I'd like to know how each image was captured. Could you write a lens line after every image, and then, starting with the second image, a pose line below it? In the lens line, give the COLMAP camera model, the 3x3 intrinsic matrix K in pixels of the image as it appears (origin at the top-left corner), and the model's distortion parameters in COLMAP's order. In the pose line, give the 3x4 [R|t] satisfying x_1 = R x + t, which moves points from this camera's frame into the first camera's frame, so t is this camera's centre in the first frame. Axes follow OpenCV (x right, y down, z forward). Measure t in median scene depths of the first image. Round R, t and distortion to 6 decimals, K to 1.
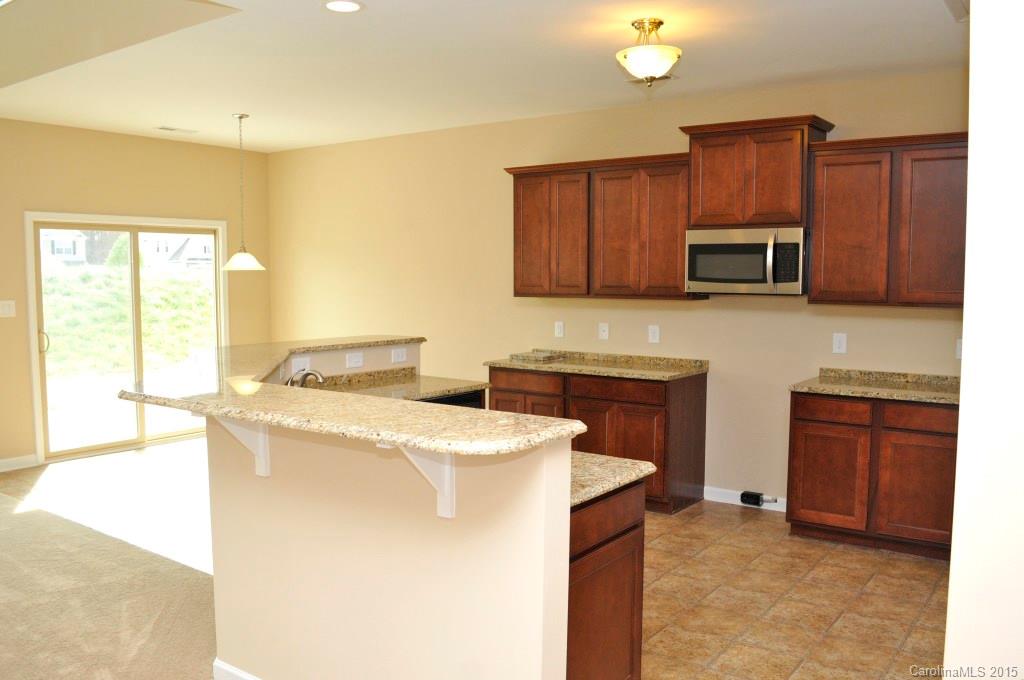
lens RADIAL K [[834.8, 0, 513.9], [0, 834.8, 351.8], [0, 0, 1]] dist [-0.087030, 0.007715]
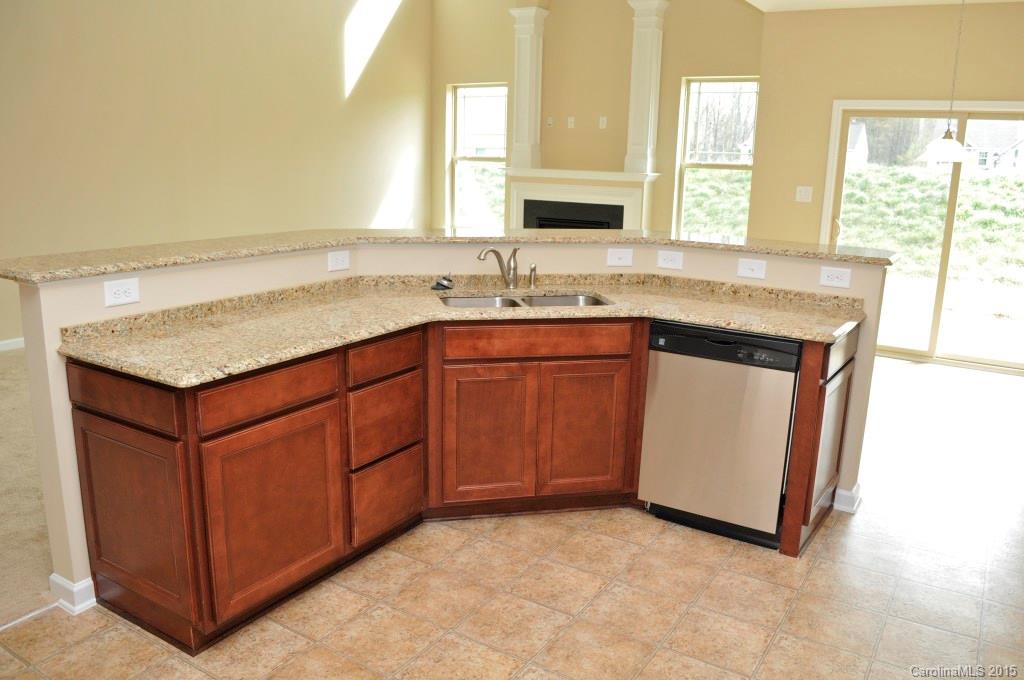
lens RADIAL K [[799.1, 0, 517.1], [0, 799.1, 349.0], [0, 0, 1]] dist [-0.077514, 0.007244]
pose [[0.074135, 0.232007, -0.969885, 0.357847], [-0.116520, 0.967915, 0.222630, -0.038322], [0.990418, 0.096506, 0.098790, 0.477323]]
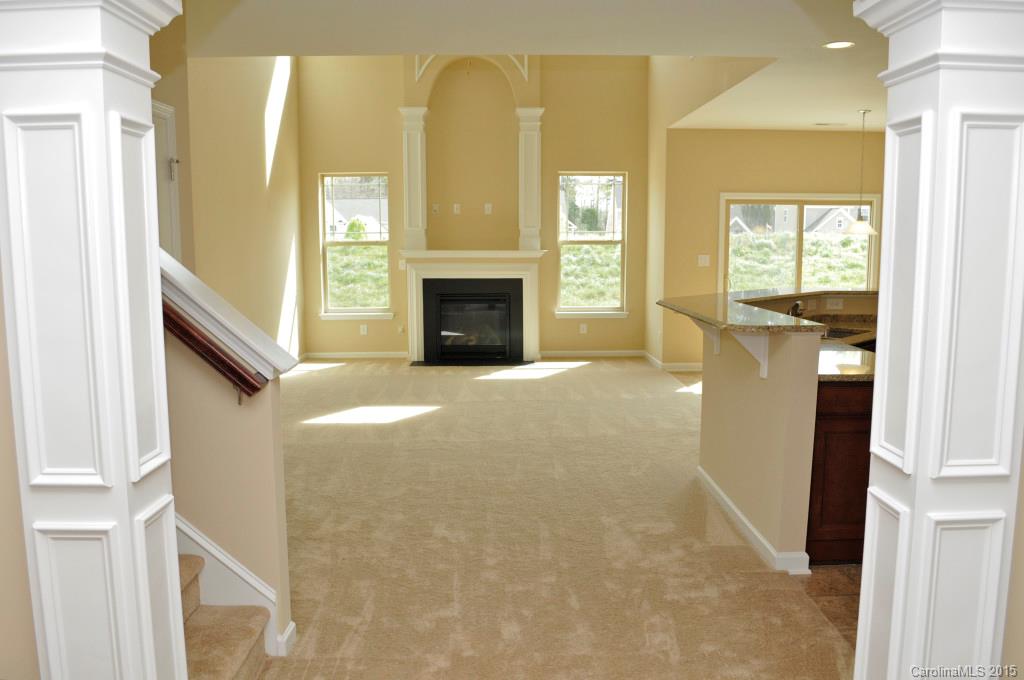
lens RADIAL K [[805.3, 0, 533.4], [0, 805.3, 341.1], [0, 0, 1]] dist [-0.109911, 0.000922]
pose [[0.614117, 0.093342, -0.783676, 0.286567], [-0.067547, 0.995554, 0.065646, 0.015456], [0.786319, 0.012621, 0.617692, -0.114147]]
